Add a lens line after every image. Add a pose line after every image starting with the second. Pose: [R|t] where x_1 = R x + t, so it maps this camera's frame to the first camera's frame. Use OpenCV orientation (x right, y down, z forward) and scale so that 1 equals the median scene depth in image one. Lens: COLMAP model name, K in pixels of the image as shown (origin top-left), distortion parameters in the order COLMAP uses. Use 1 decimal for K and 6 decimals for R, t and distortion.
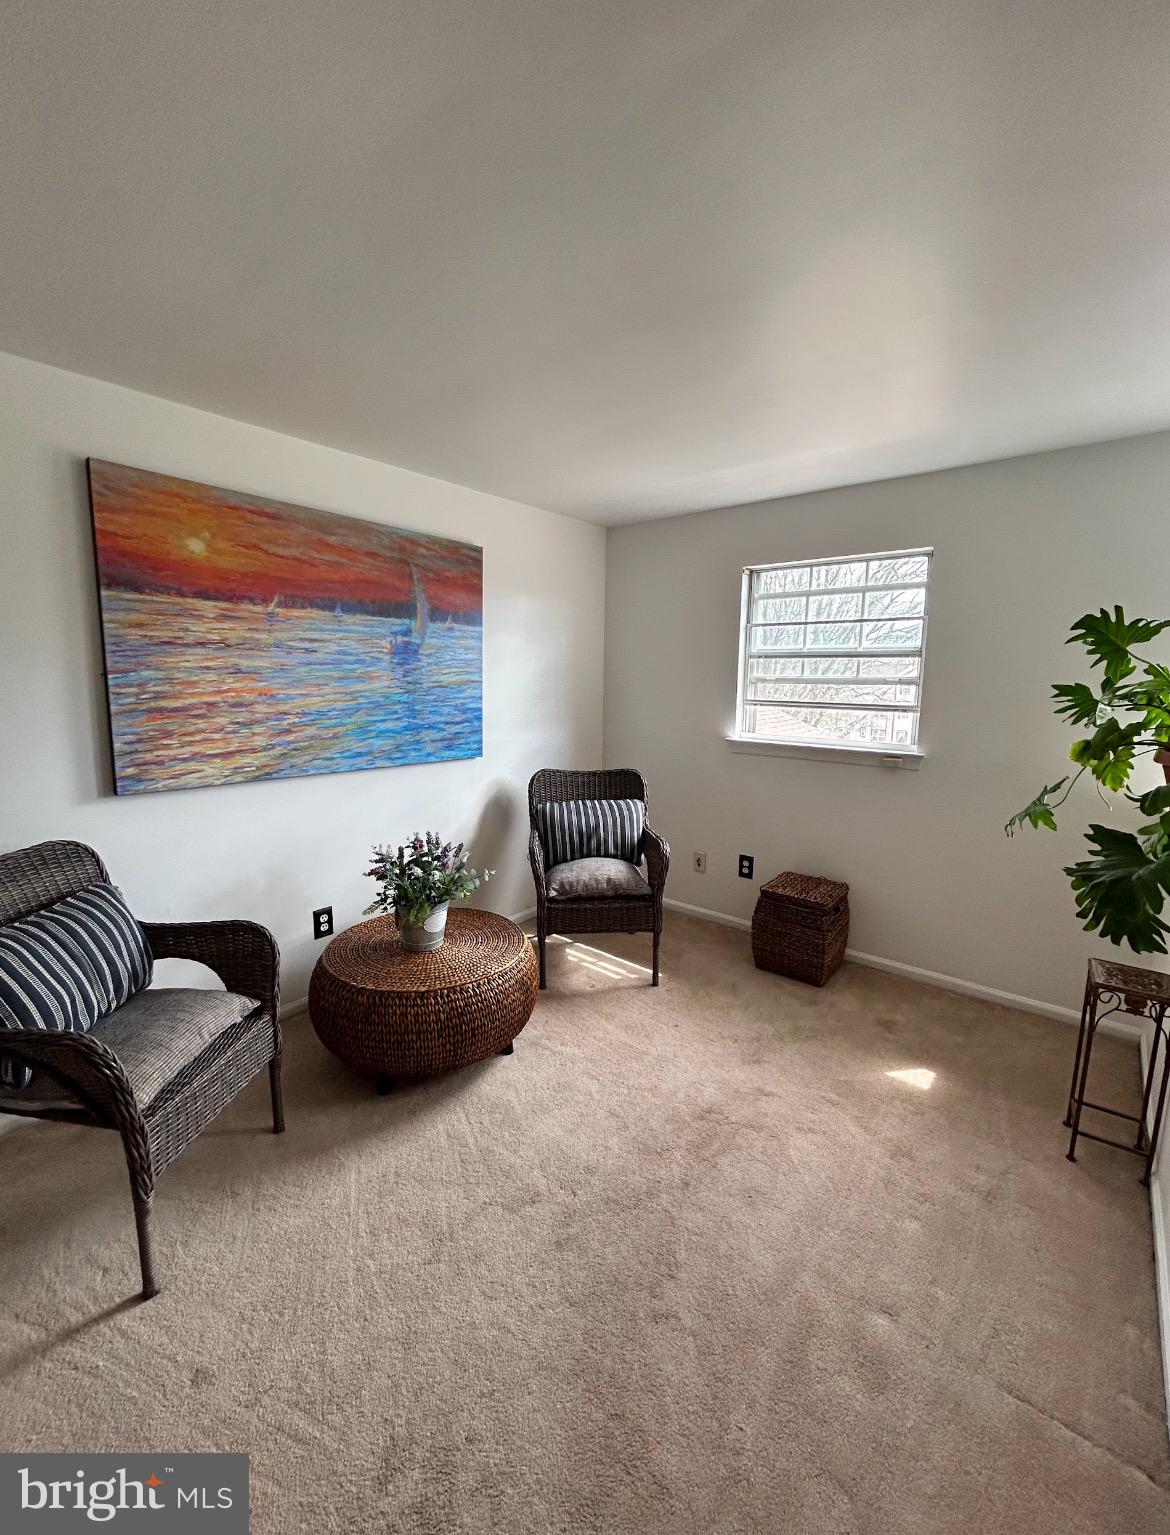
lens RADIAL K [[625.9, 0, 585.0], [0, 625.9, 767.5], [0, 0, 1]] dist [-0.001198, -0.000036]
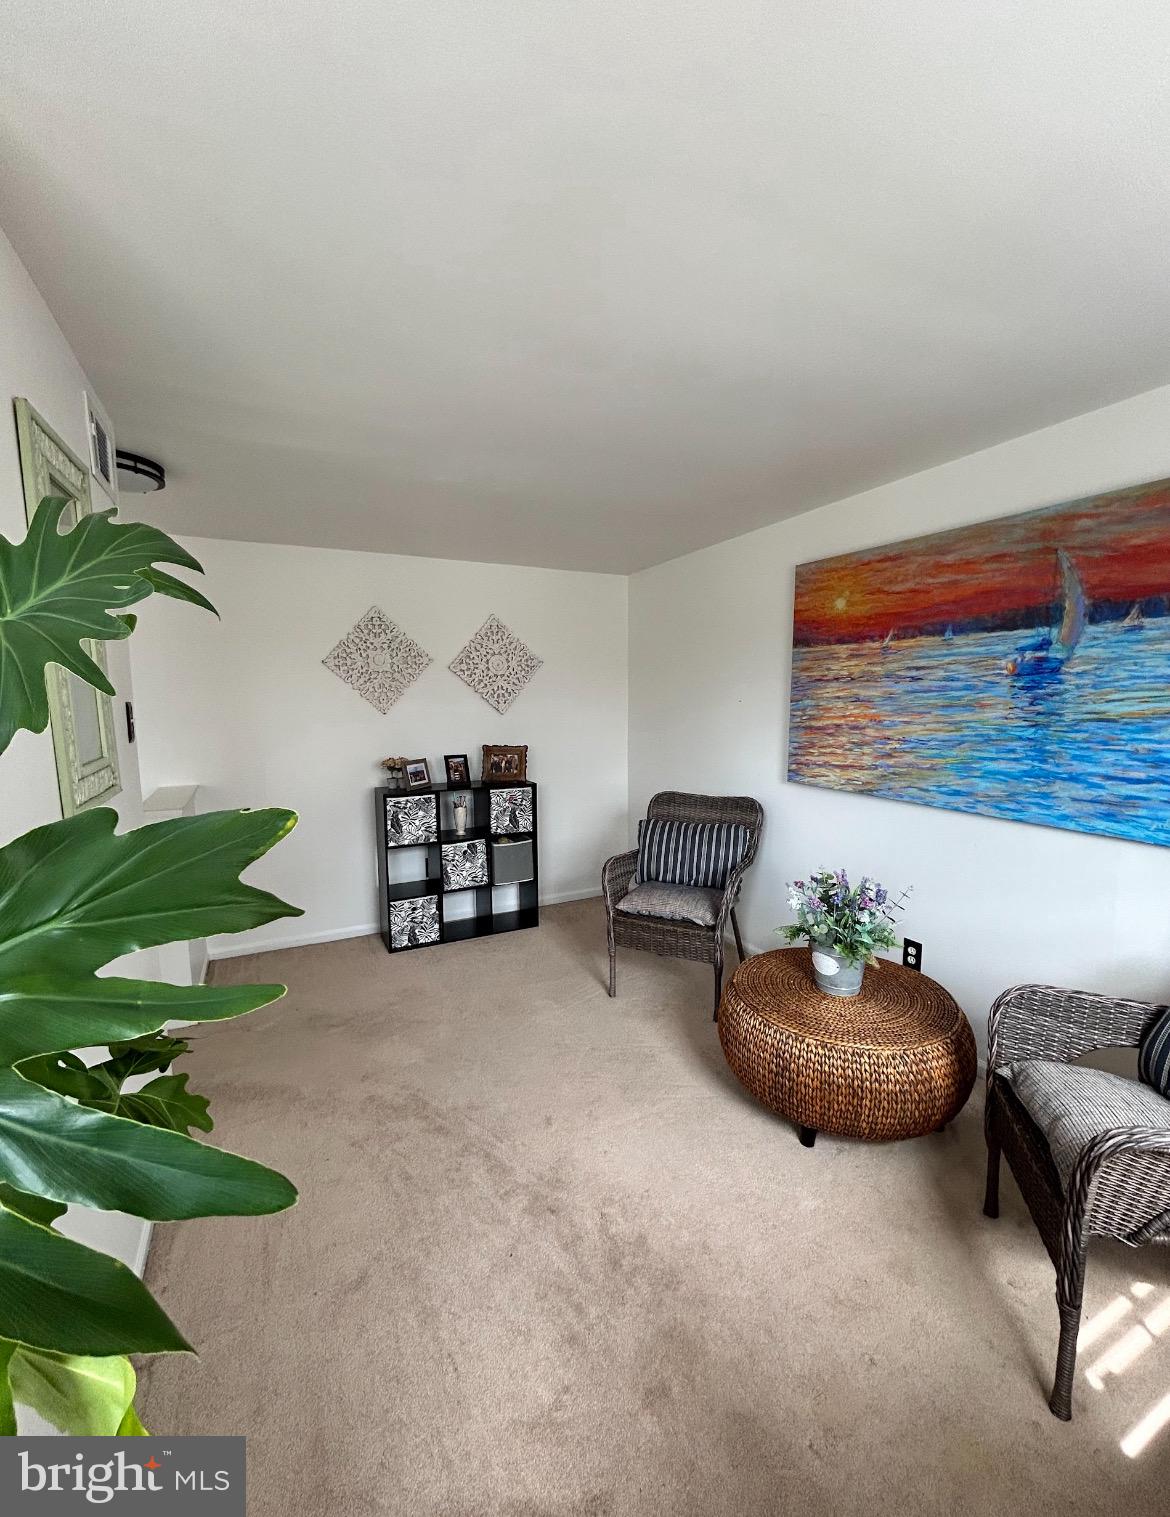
lens RADIAL K [[632.3, 0, 583.5], [0, 632.3, 783.2], [0, 0, 1]] dist [0.001183, 0.000289]
pose [[-0.401091, 0.116414, -0.908611, 0.689950], [-0.131563, 0.974288, 0.182905, -0.134022], [0.906541, 0.192901, -0.375463, 0.896736]]
